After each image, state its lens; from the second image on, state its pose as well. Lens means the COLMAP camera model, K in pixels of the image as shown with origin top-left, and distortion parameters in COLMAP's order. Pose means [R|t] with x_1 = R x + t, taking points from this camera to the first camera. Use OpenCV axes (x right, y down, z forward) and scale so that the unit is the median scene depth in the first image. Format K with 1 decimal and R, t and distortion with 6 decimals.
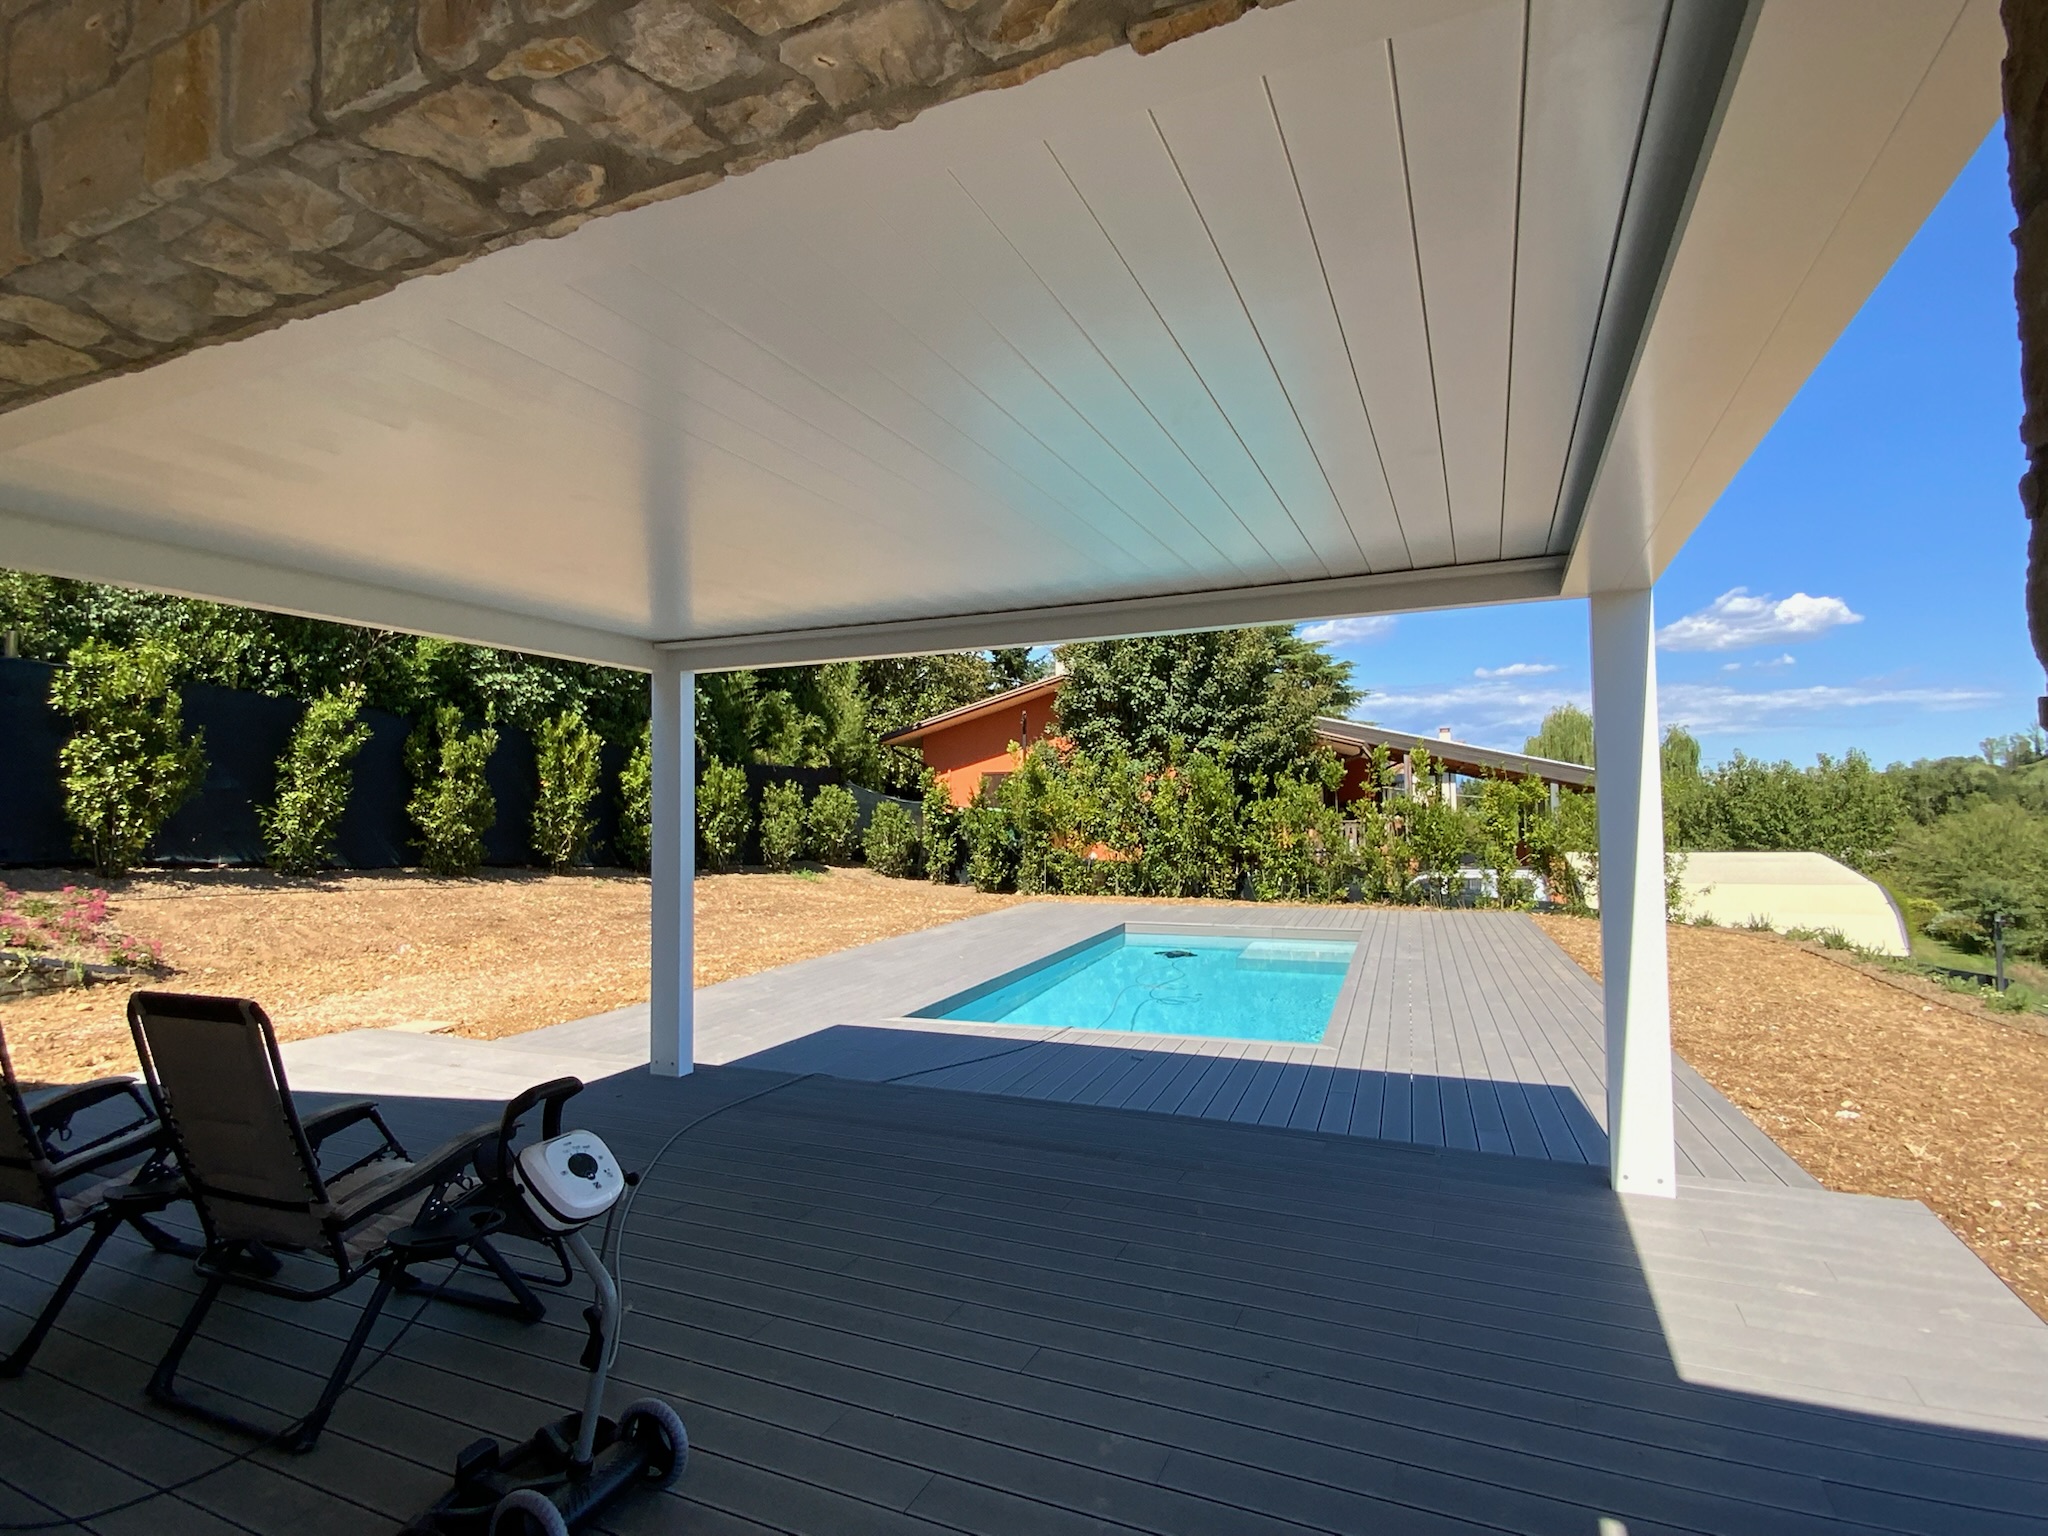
lens RADIAL K [[1032.4, 0, 1024.0], [0, 1032.4, 768.0], [0, 0, 1]] dist [0.058981, -0.071520]
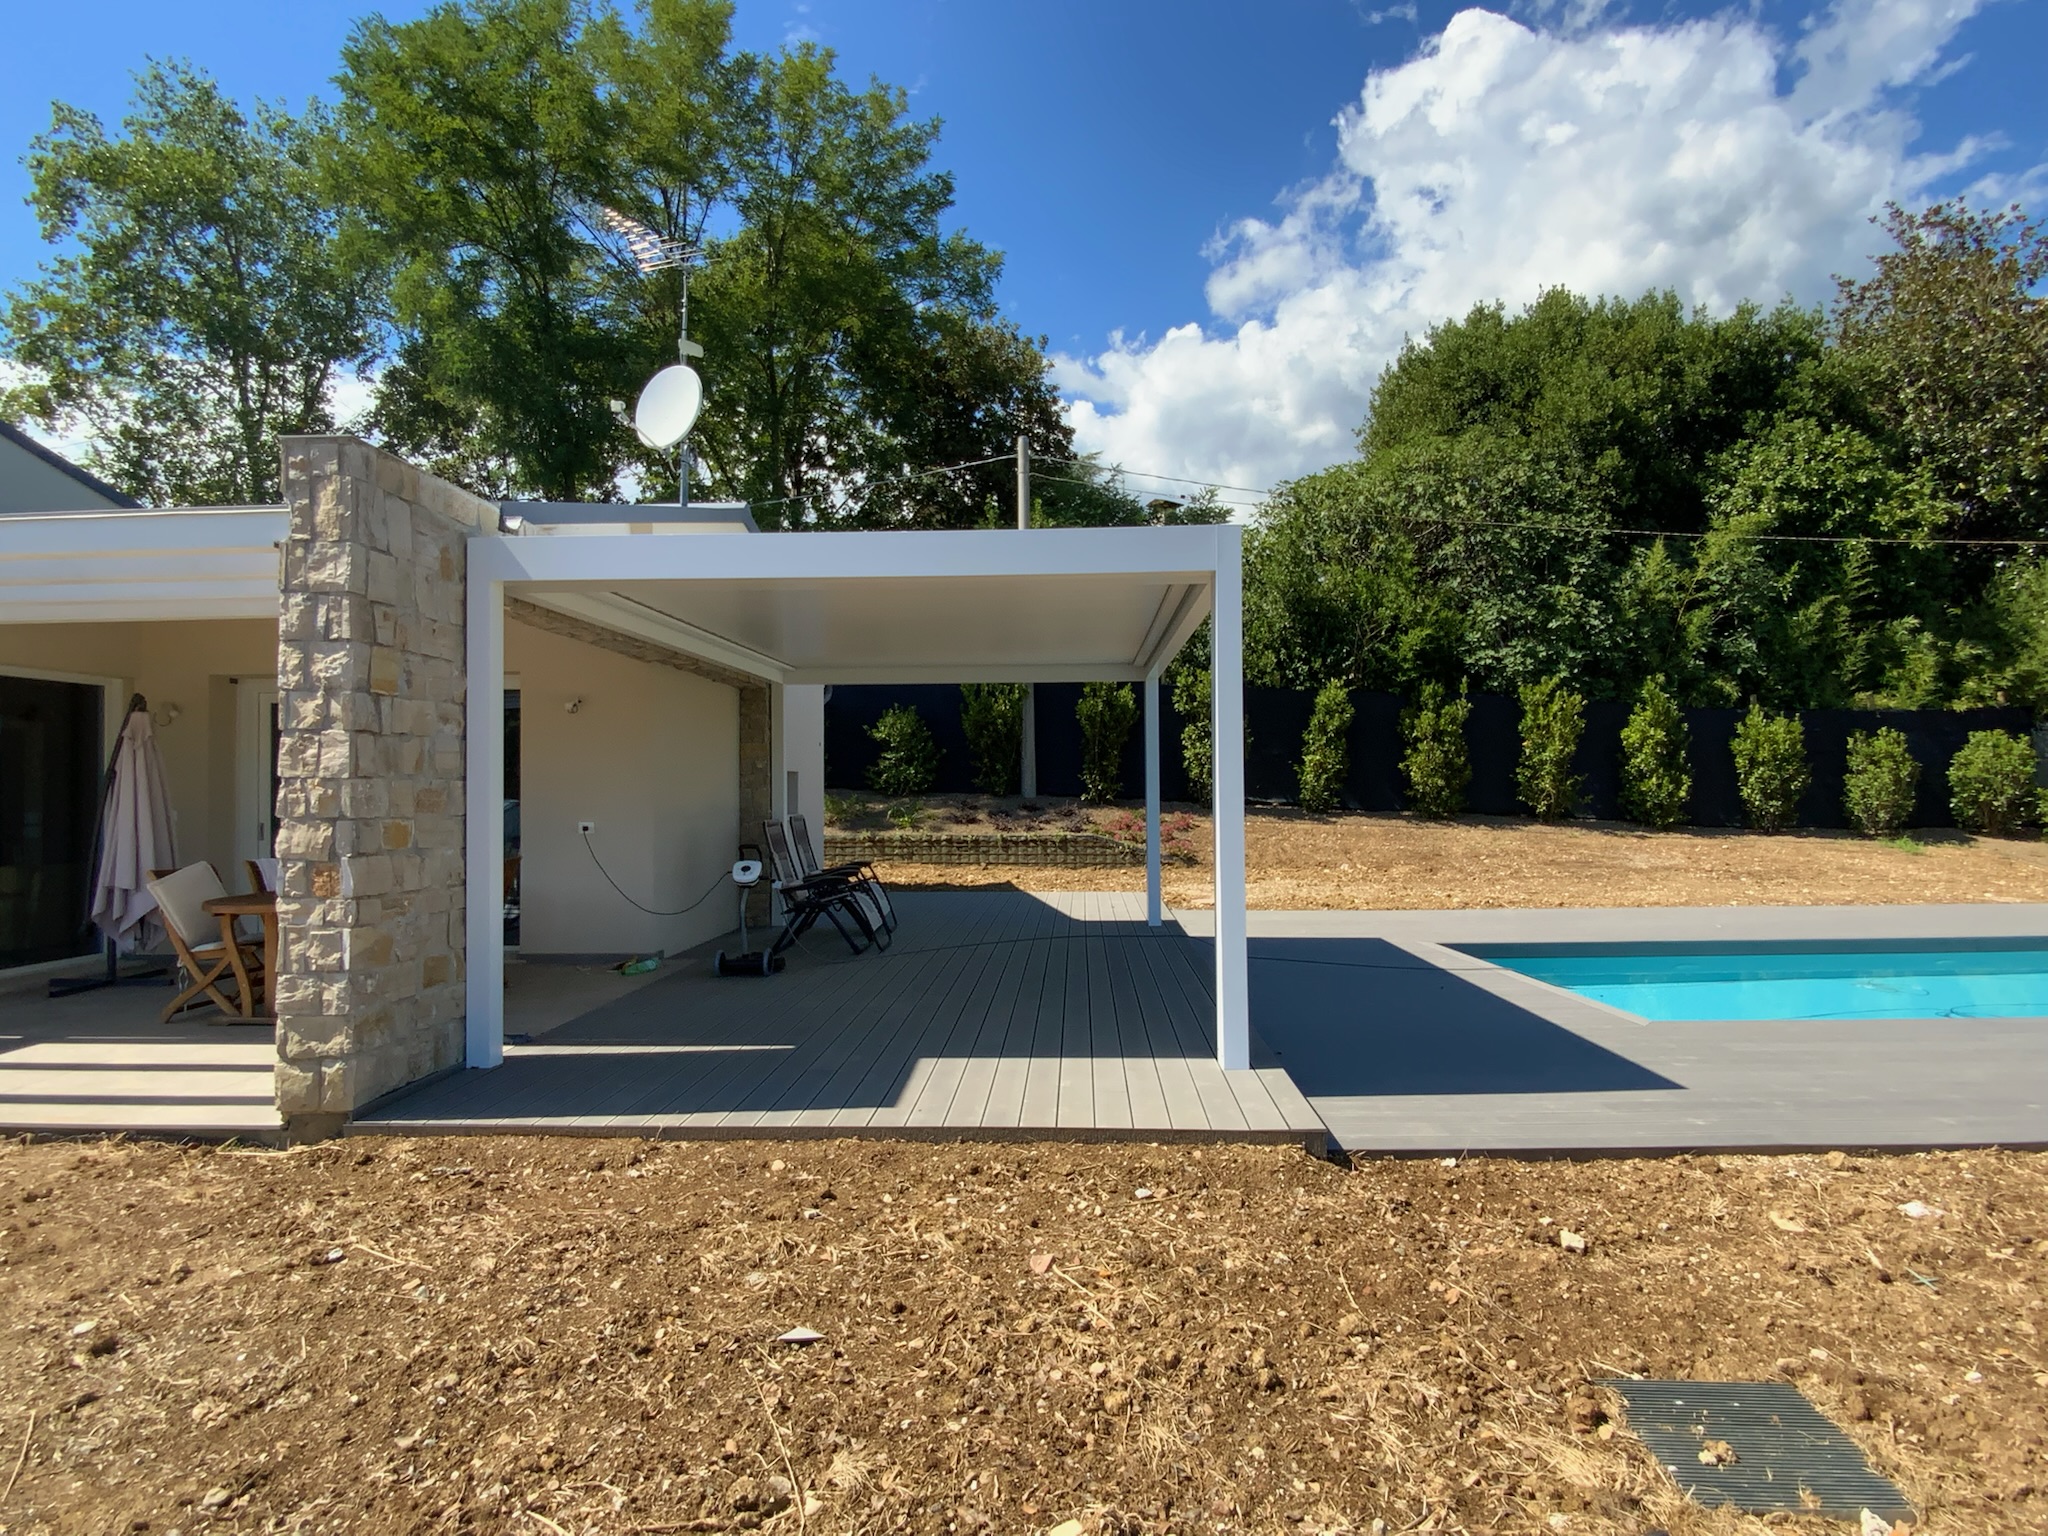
lens RADIAL K [[1026.3, 0, 1024.0], [0, 1026.3, 768.0], [0, 0, 1]] dist [0.052886, -0.041817]
pose [[0.374381, -0.004988, -0.927262, 0.374640], [0.044126, 0.998948, 0.012442, 0.004251], [0.926224, -0.045575, 0.374207, 0.071563]]
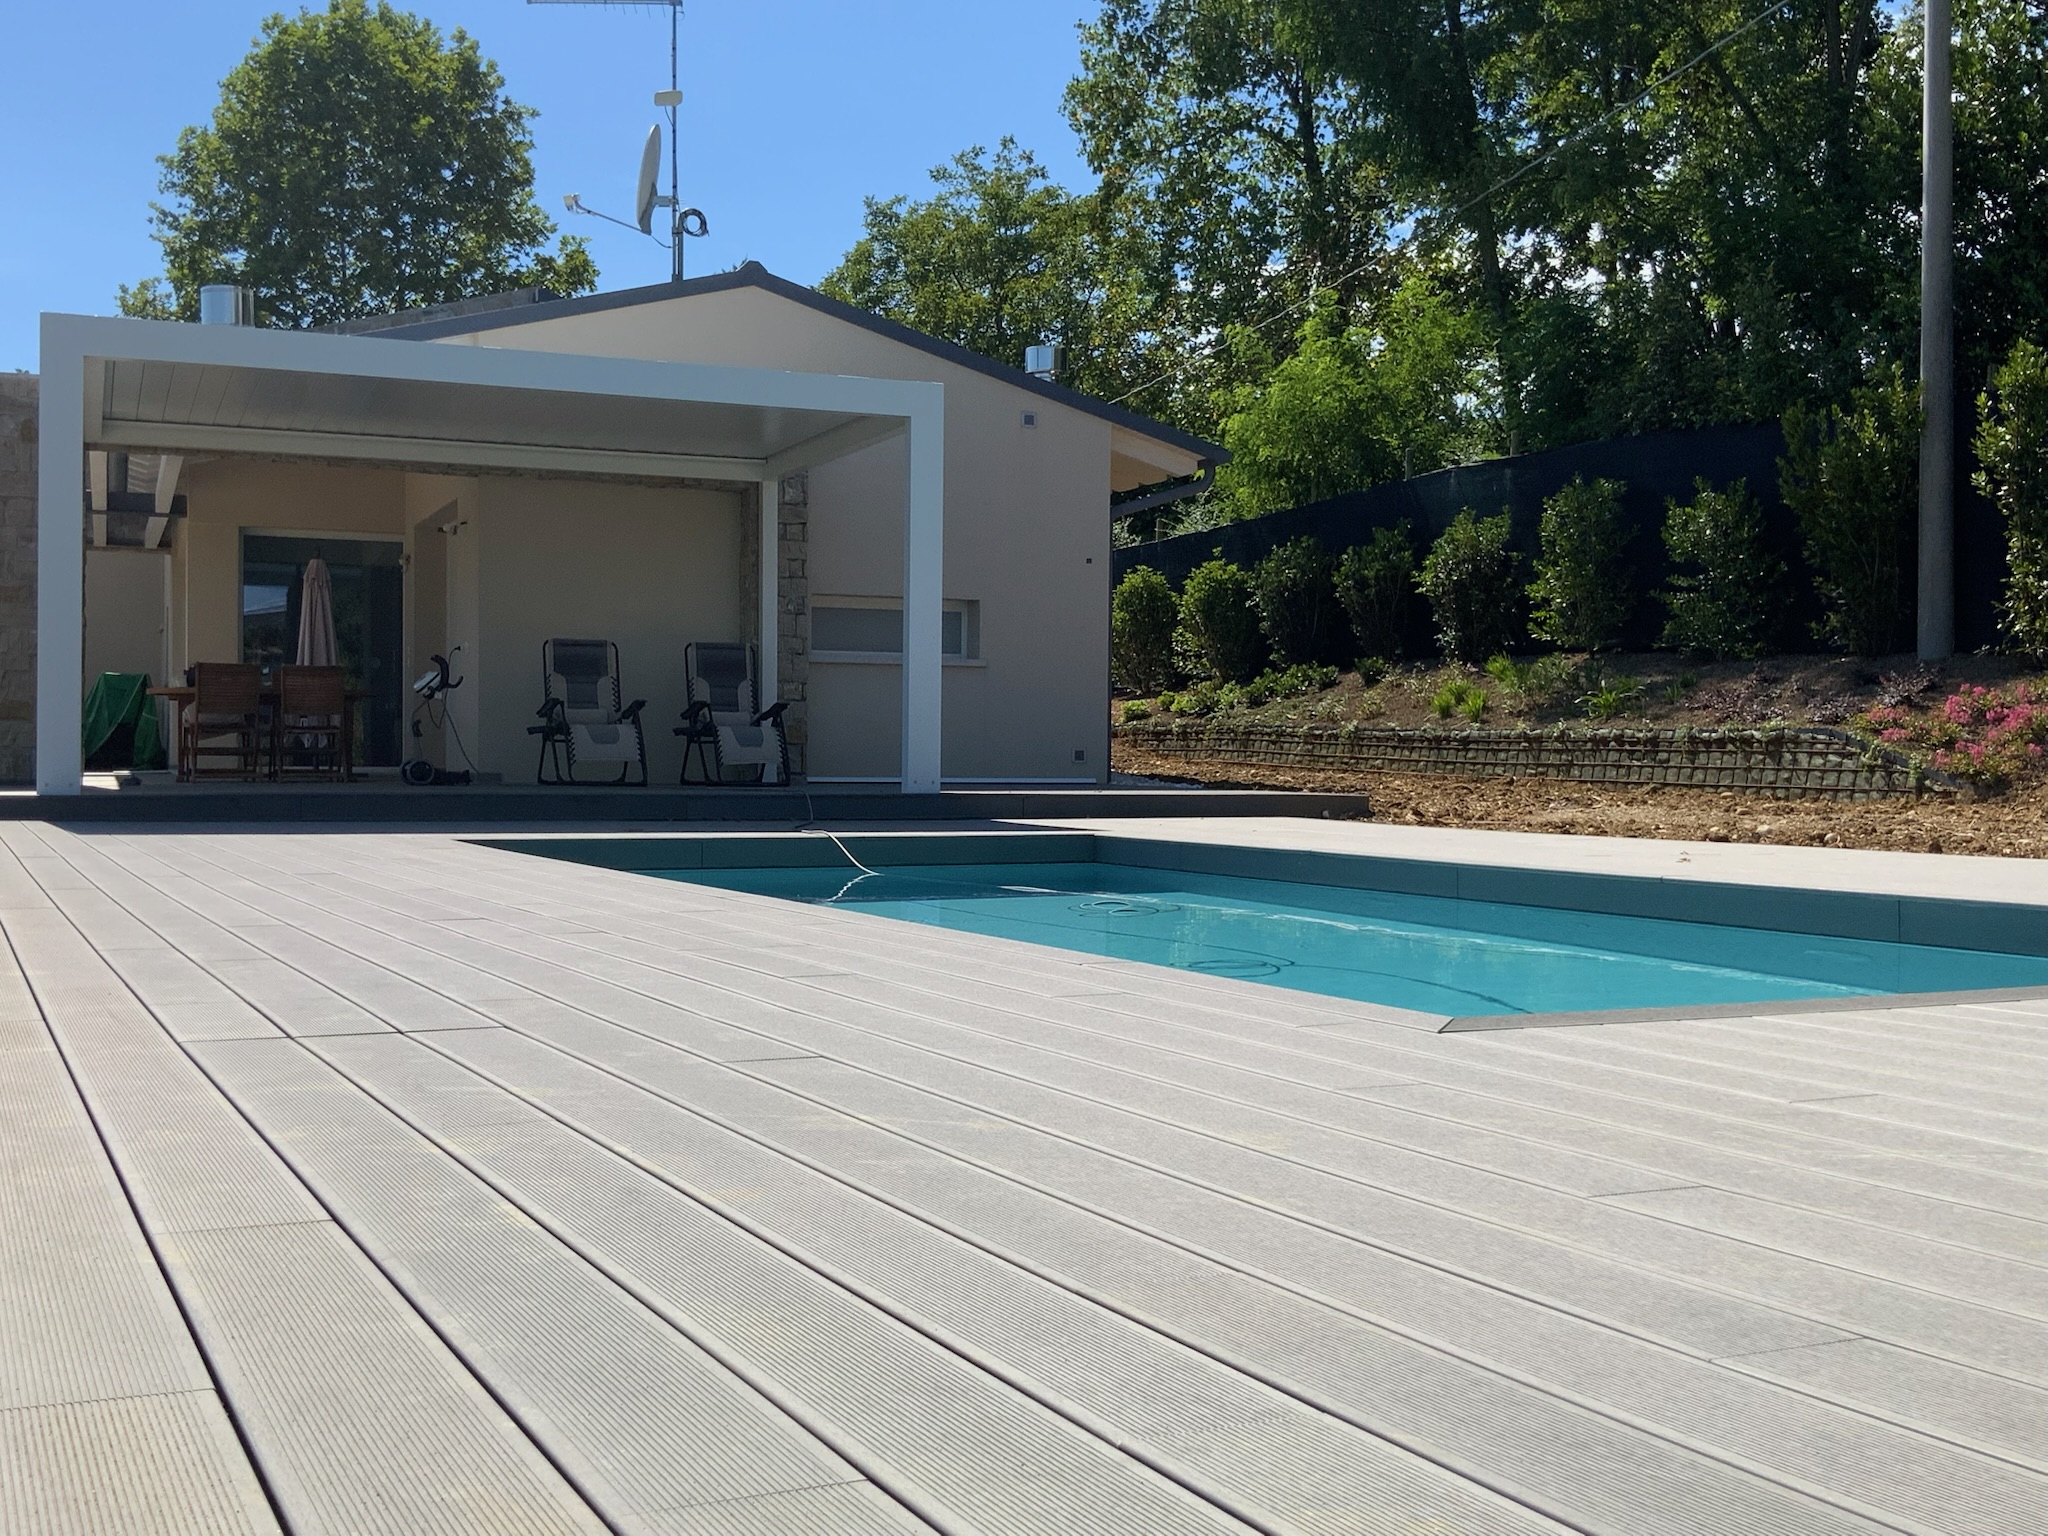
lens RADIAL K [[2205.5, 0, 1024.0], [0, 2205.5, 768.0], [0, 0, 1]] dist [0.110270, -0.283973]
pose [[-0.676652, 0.014628, -0.736158, 0.436674], [0.036117, 0.999259, -0.013341, 0.103808], [0.735417, -0.035615, -0.676679, 0.916657]]
